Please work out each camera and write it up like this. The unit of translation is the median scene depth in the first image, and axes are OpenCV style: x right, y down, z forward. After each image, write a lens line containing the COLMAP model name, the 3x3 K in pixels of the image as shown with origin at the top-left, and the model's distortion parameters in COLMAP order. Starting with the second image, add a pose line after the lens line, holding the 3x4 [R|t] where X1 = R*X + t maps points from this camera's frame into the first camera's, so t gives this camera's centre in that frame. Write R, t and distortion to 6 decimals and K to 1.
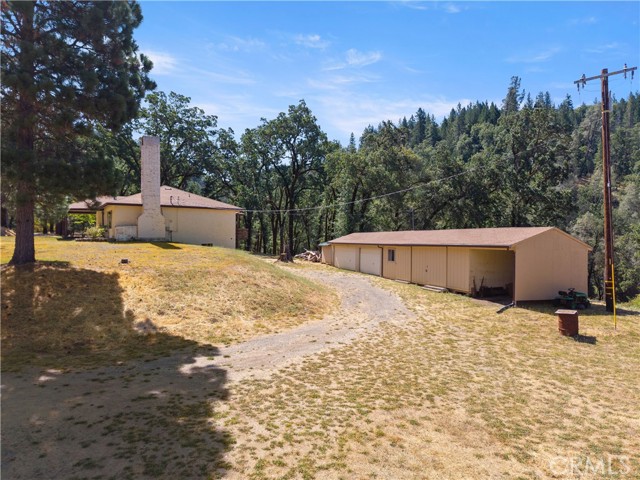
lens RADIAL K [[444.4, 0, 320.2], [0, 444.4, 240.2], [0, 0, 1]] dist [0.040853, -0.030478]
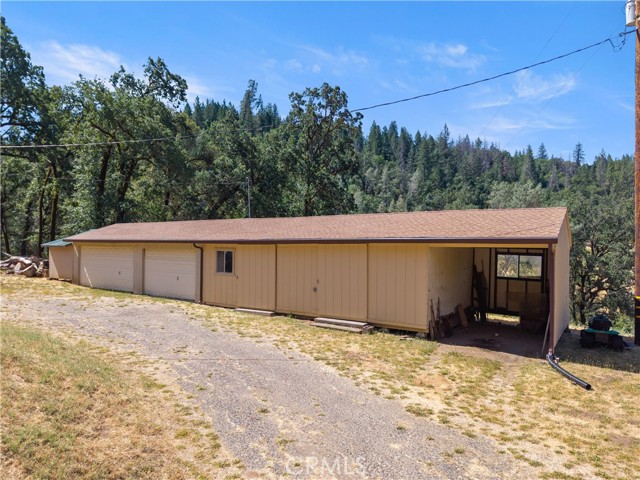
lens RADIAL K [[444.4, 0, 327.8], [0, 444.4, 249.8], [0, 0, 1]] dist [0.040853, -0.030478]
pose [[0.820492, -0.011023, 0.571552, -0.030687], [0.002061, 0.999865, 0.016325, 0.008306], [-0.571655, -0.012216, 0.820403, 0.362778]]
